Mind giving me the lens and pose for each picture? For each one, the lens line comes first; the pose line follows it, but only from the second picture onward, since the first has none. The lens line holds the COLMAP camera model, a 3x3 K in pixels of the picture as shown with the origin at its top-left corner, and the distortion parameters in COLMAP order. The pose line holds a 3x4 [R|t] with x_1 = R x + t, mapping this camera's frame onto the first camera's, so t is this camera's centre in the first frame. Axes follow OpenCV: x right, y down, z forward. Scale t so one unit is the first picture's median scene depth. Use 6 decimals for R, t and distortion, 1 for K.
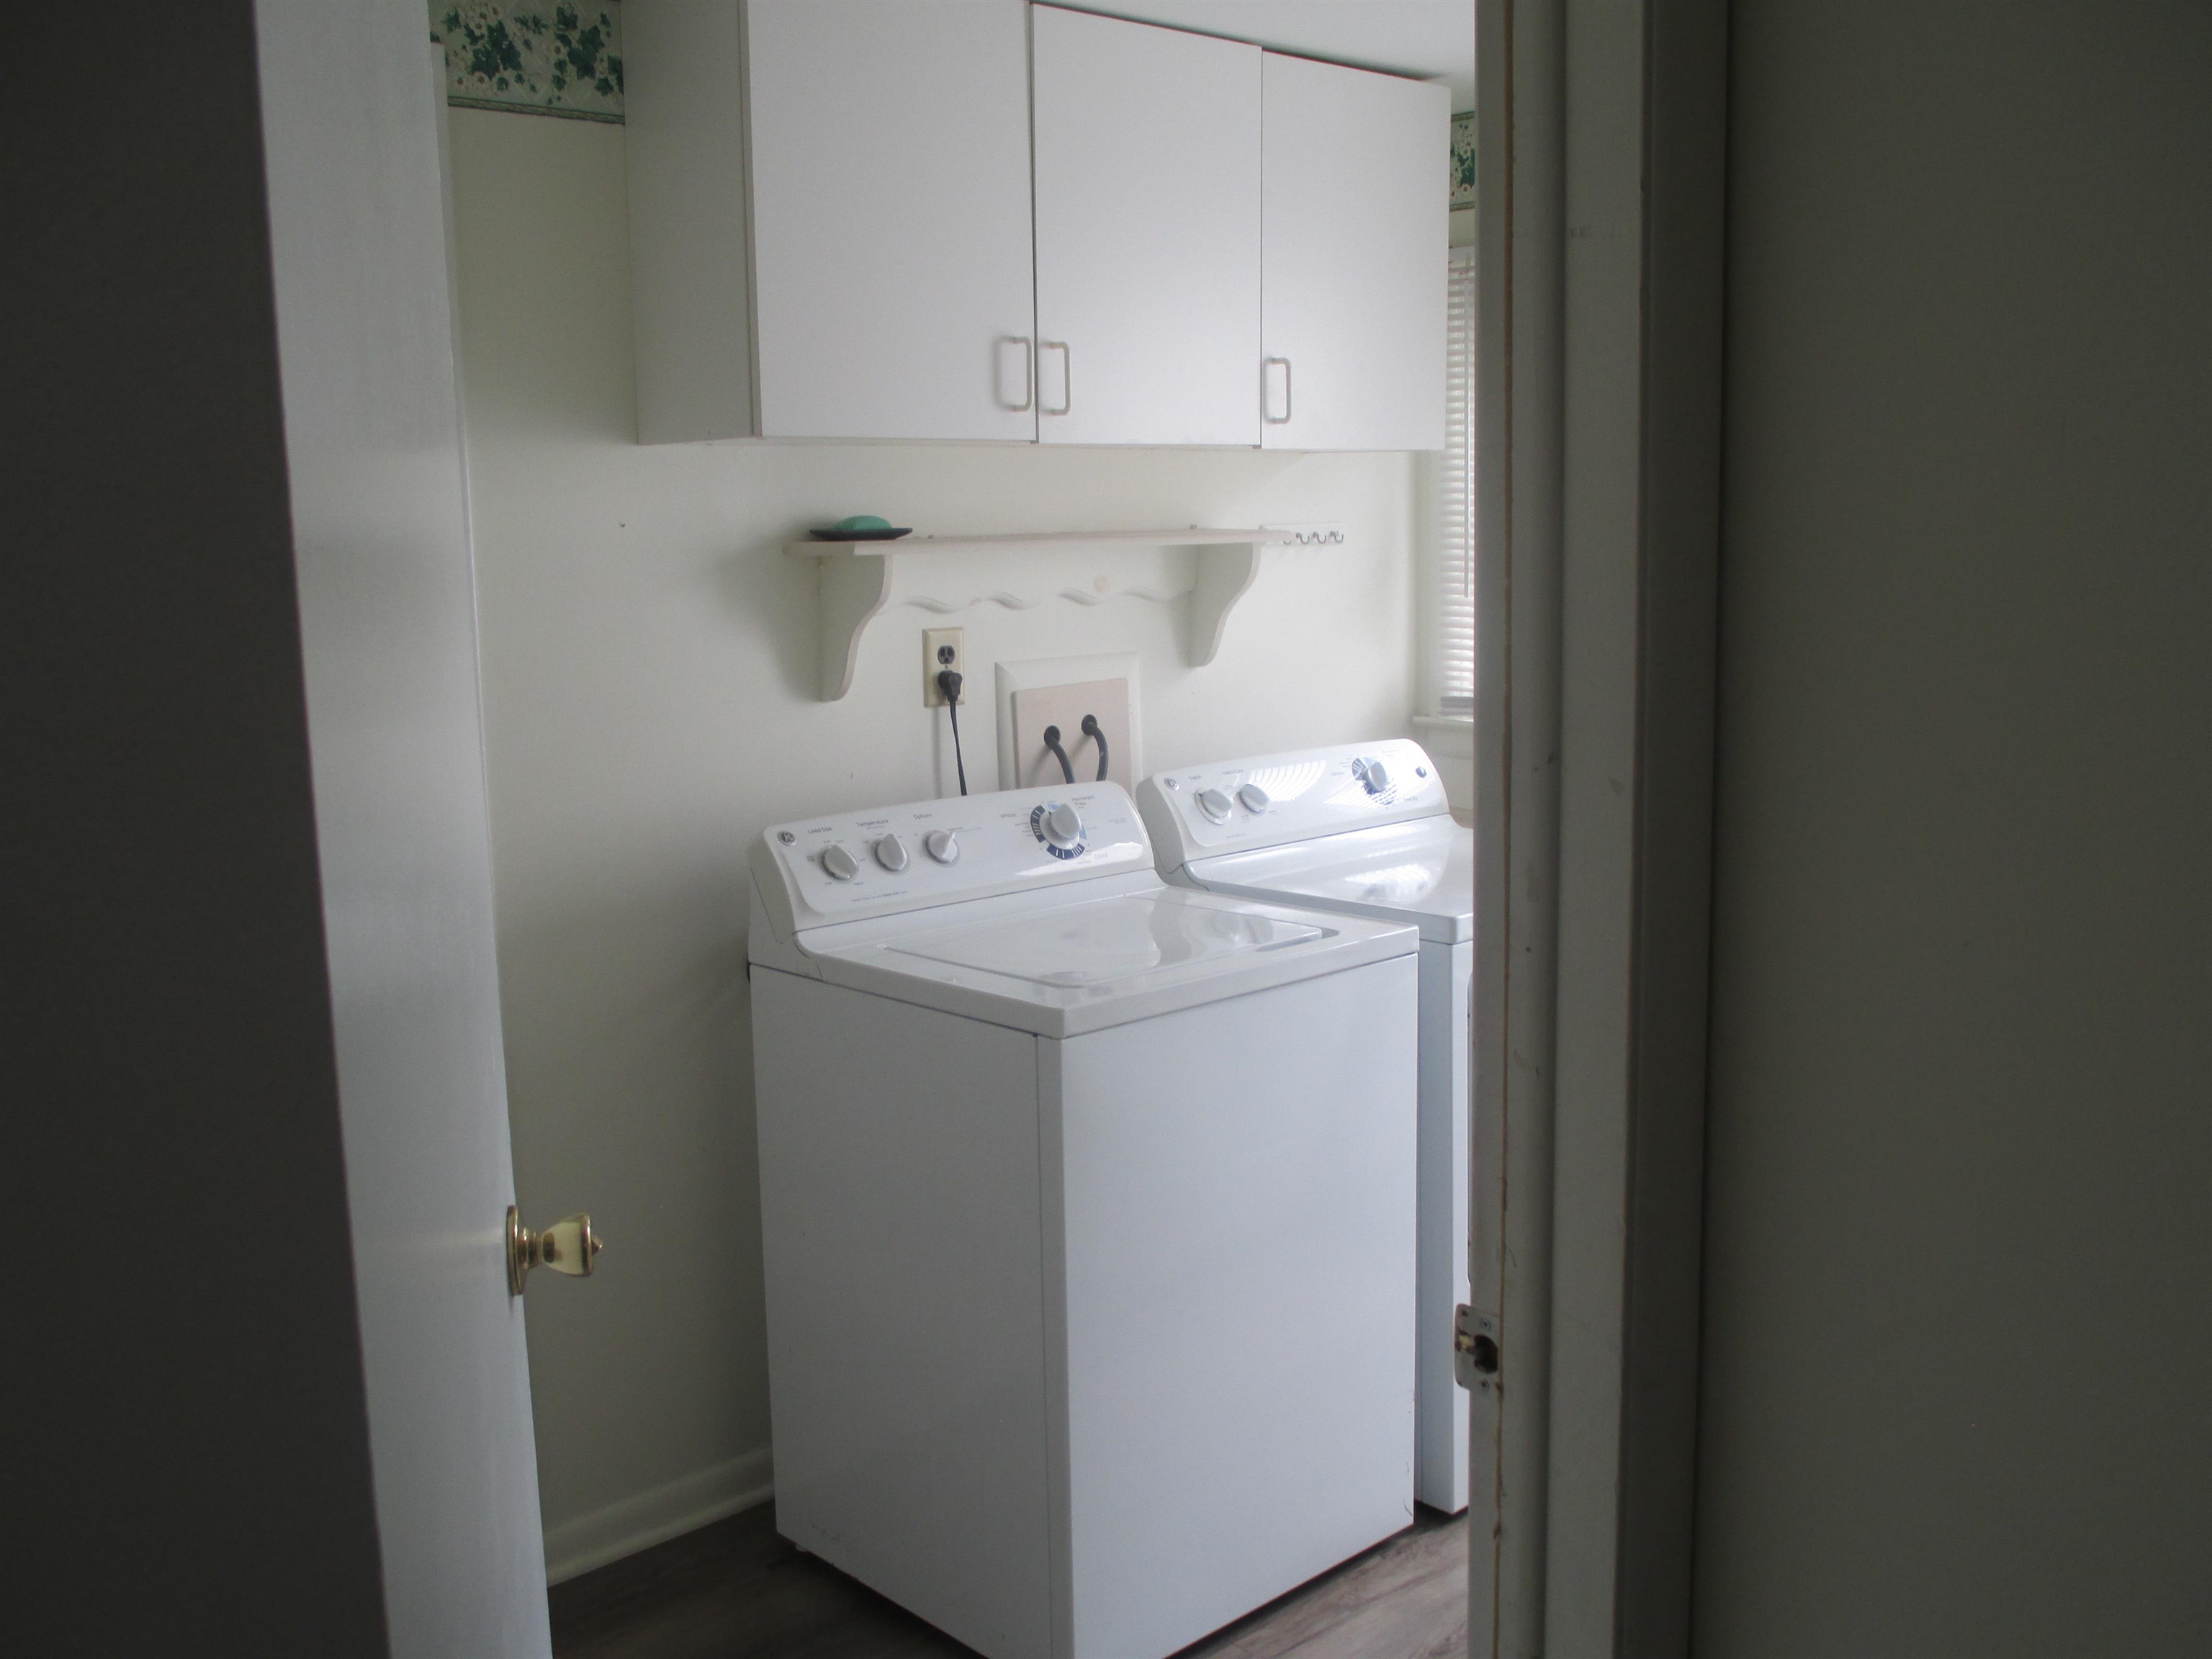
lens RADIAL K [[2144.8, 0, 1099.9], [0, 2144.8, 791.3], [0, 0, 1]] dist [-0.003852, 0.005200]
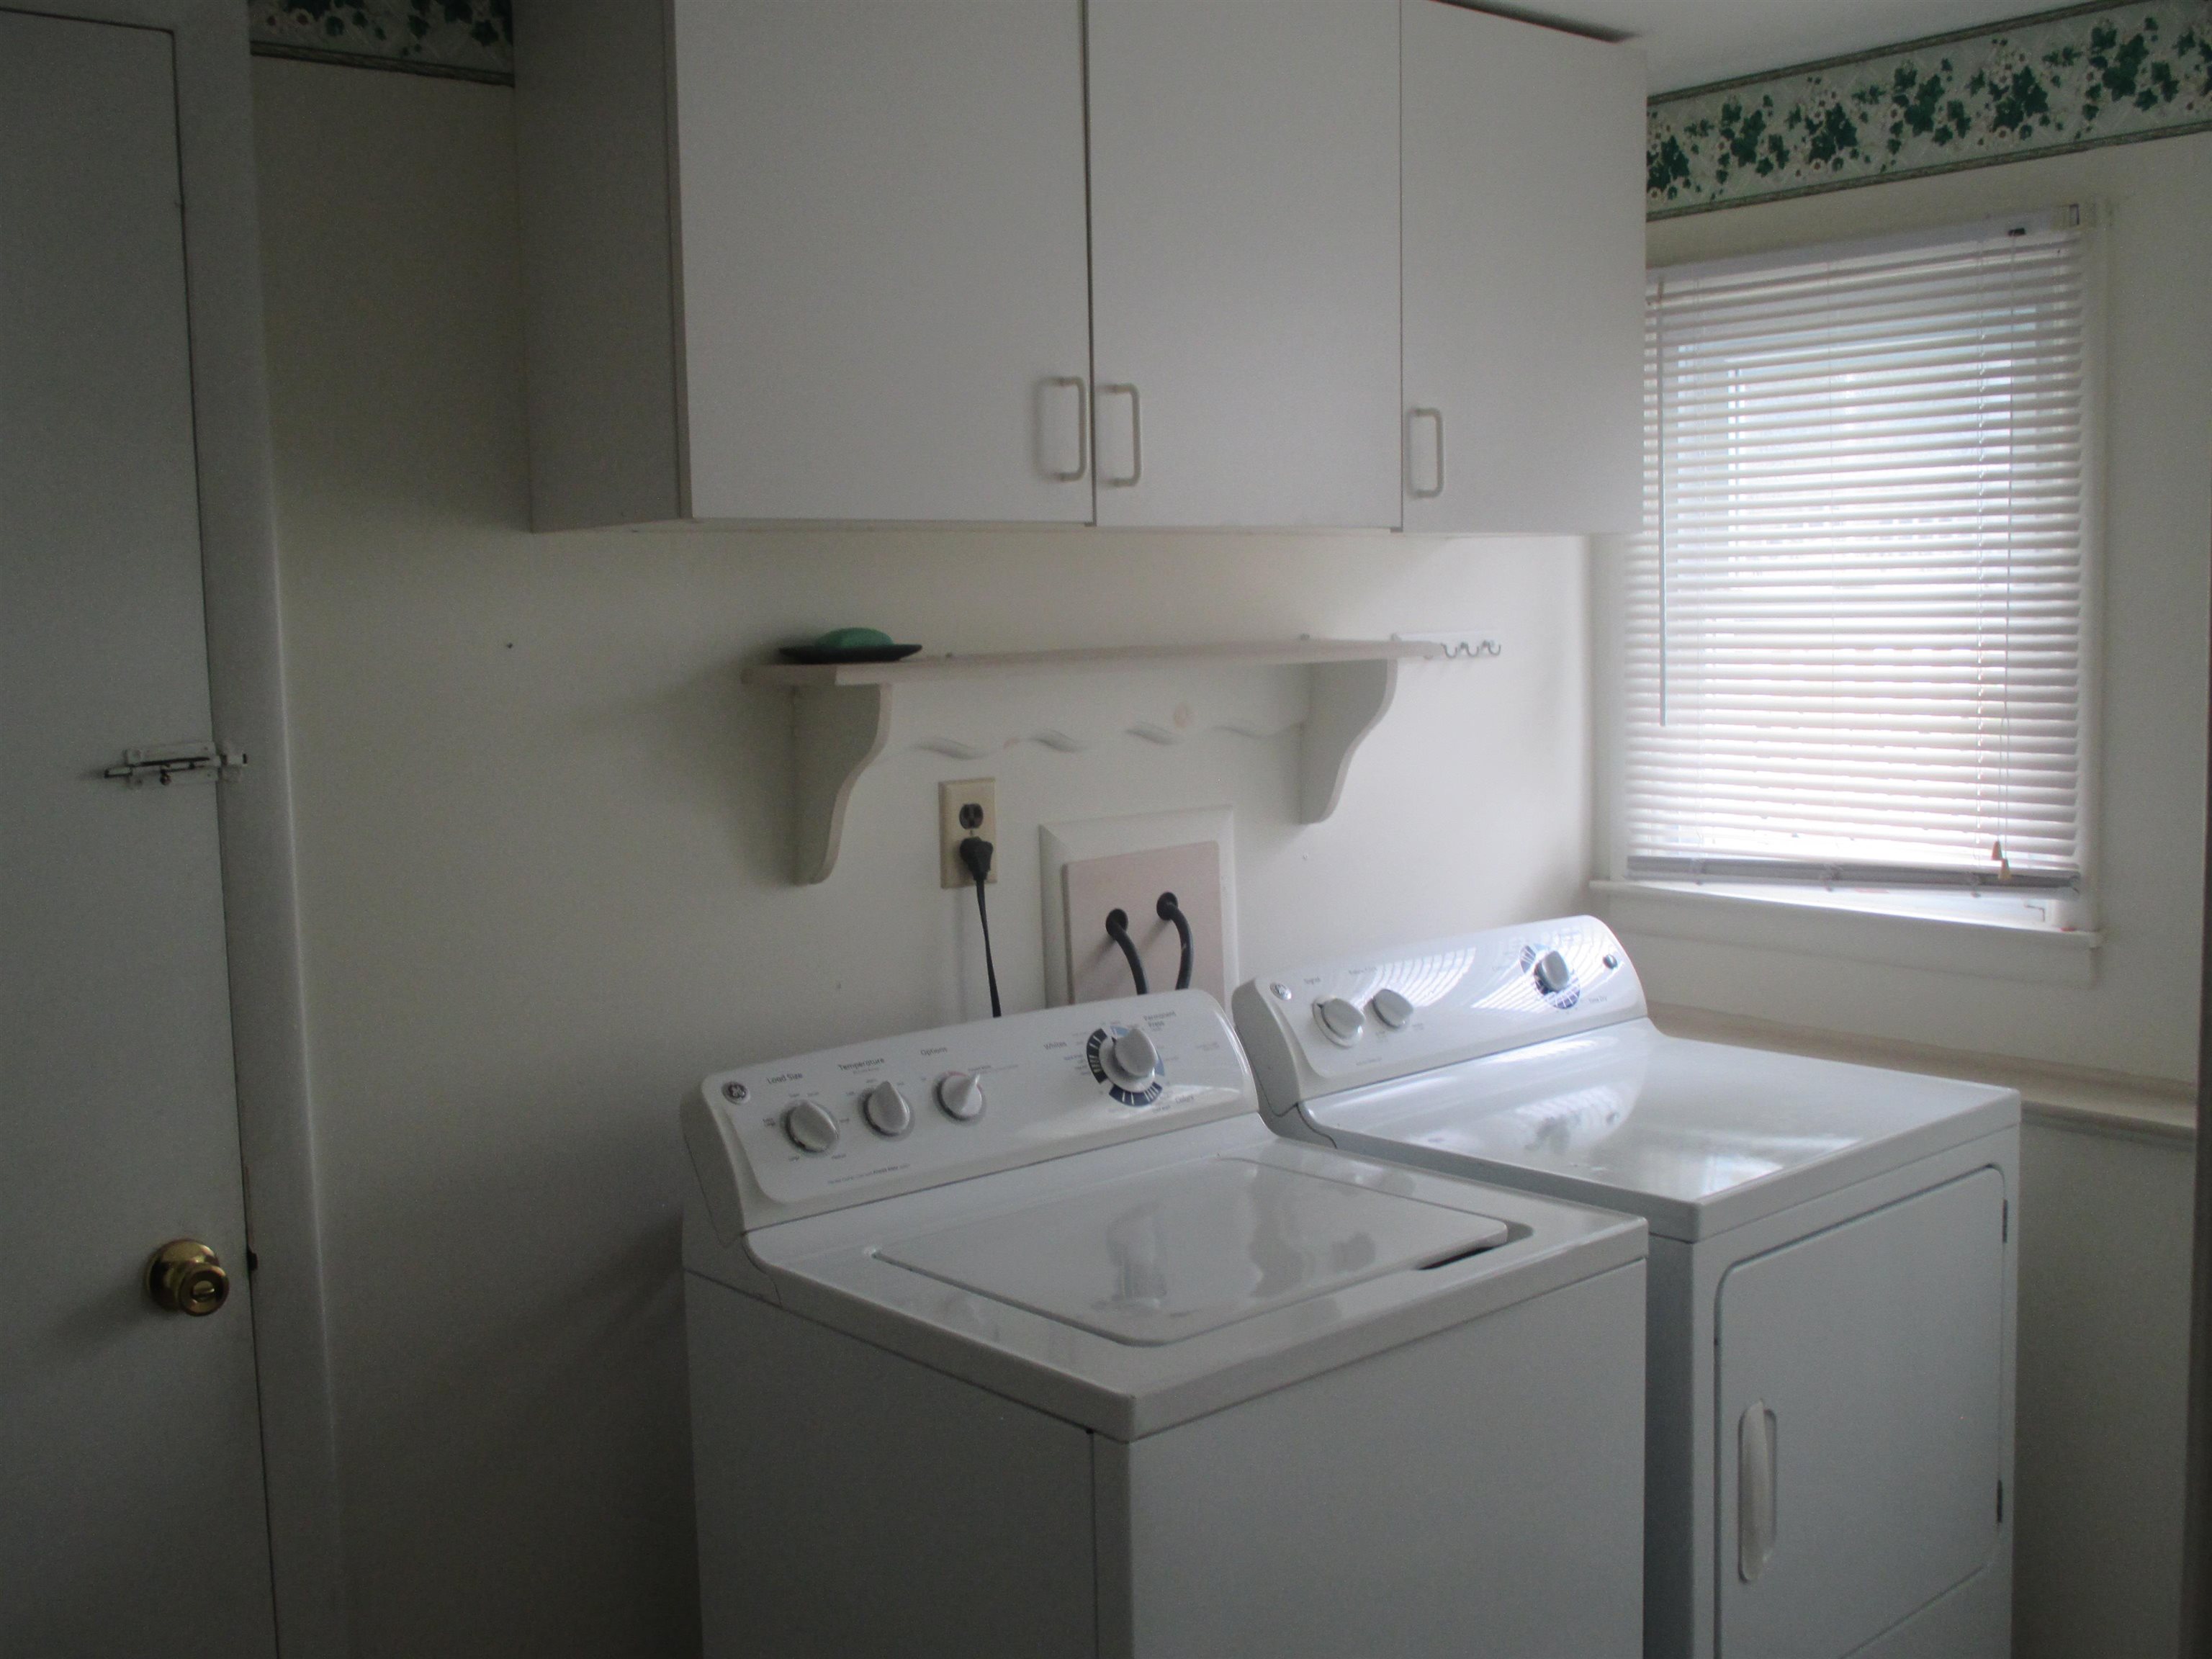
lens RADIAL K [[2246.1, 0, 1106.0], [0, 2246.1, 829.5], [0, 0, 1]] dist [-0.042195, -0.002724]
pose [[0.999585, -0.003111, -0.028646, -0.004211], [0.002271, 0.999568, -0.029304, -0.038392], [0.028725, 0.029227, 0.999160, 0.249603]]
